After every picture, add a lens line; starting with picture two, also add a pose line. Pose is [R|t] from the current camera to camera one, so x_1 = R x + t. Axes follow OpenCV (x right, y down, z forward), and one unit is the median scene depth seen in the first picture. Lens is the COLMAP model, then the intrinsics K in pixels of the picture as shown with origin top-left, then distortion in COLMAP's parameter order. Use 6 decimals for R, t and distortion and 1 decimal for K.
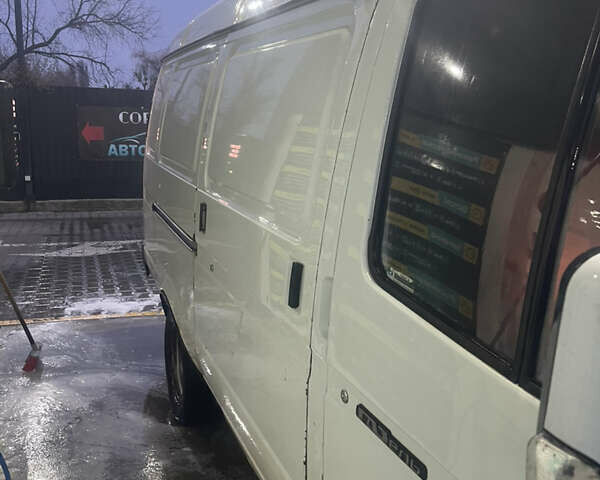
lens RADIAL K [[610.8, 0, 296.7], [0, 610.8, 244.0], [0, 0, 1]] dist [0.019052, 0.000000]
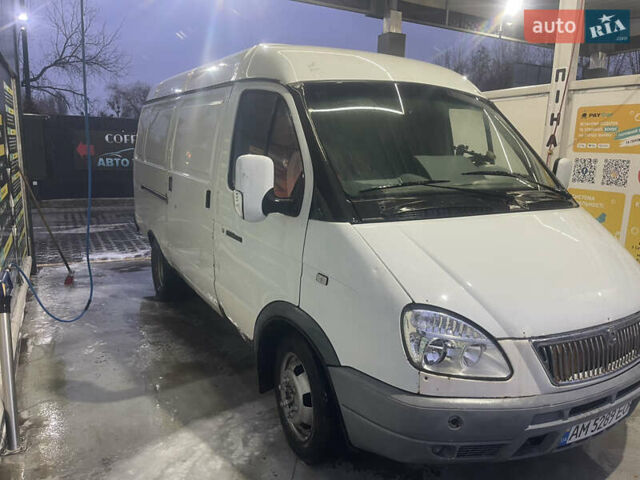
lens RADIAL K [[486.1, 0, 332.4], [0, 486.1, 241.3], [0, 0, 1]] dist [0.054543, -0.075594]
pose [[0.986377, -0.033270, 0.161098, 0.025890], [0.033254, 0.999443, 0.002799, 0.037410], [-0.161101, 0.002597, 0.986934, -0.164076]]
